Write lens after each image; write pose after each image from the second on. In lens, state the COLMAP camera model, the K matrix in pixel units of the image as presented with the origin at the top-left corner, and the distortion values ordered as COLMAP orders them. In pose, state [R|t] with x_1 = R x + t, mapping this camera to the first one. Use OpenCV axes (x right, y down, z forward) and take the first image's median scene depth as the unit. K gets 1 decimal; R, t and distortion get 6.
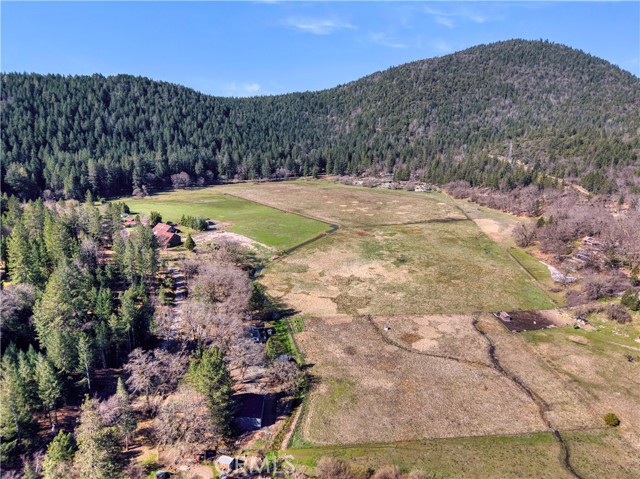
lens RADIAL K [[427.6, 0, 320.0], [0, 427.6, 239.5], [0, 0, 1]] dist [0.019107, -0.019543]
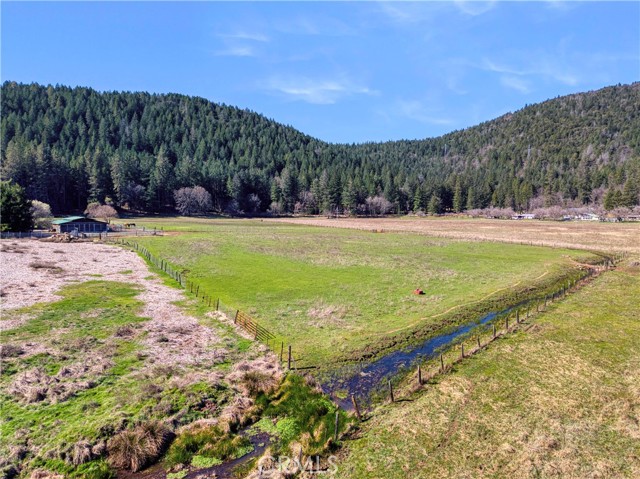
lens RADIAL K [[427.6, 0, 320.0], [0, 427.6, 239.5], [0, 0, 1]] dist [0.019107, -0.019543]
pose [[0.973081, 0.008314, -0.230313, -0.031567], [-0.054622, 0.979195, -0.195432, 0.010226], [0.223896, 0.202752, 0.953290, 0.465019]]
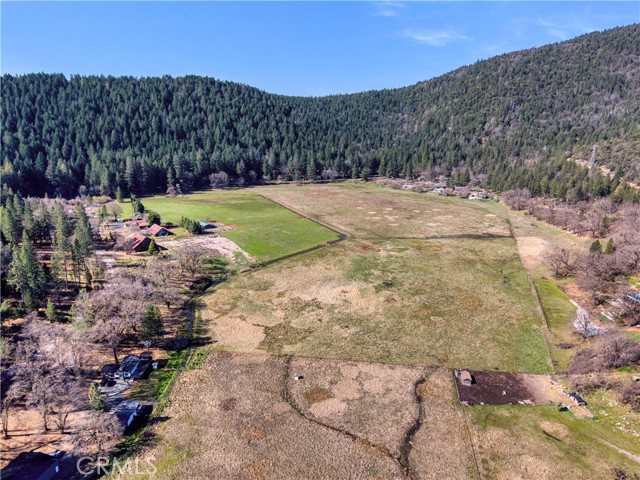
lens RADIAL K [[427.6, 0, 320.0], [0, 427.6, 240.0], [0, 0, 1]] dist [0.019107, -0.019543]
pose [[0.974665, 0.057189, -0.216236, 0.113297], [-0.056870, 0.998352, 0.007702, -0.017370], [0.216320, 0.004791, 0.976311, 0.074683]]
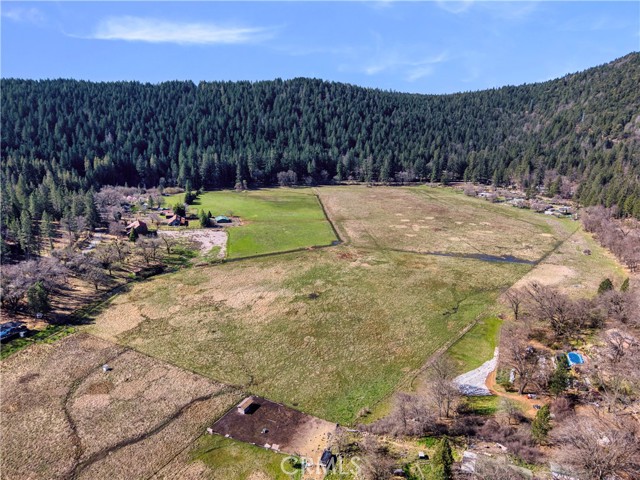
lens RADIAL K [[427.6, 0, 320.0], [0, 427.6, 240.0], [0, 0, 1]] dist [0.019107, -0.019543]
pose [[0.825964, 0.146769, -0.544281, 0.293830], [-0.144640, 0.988366, 0.047024, -0.044288], [0.544851, 0.039885, 0.837584, 0.165274]]
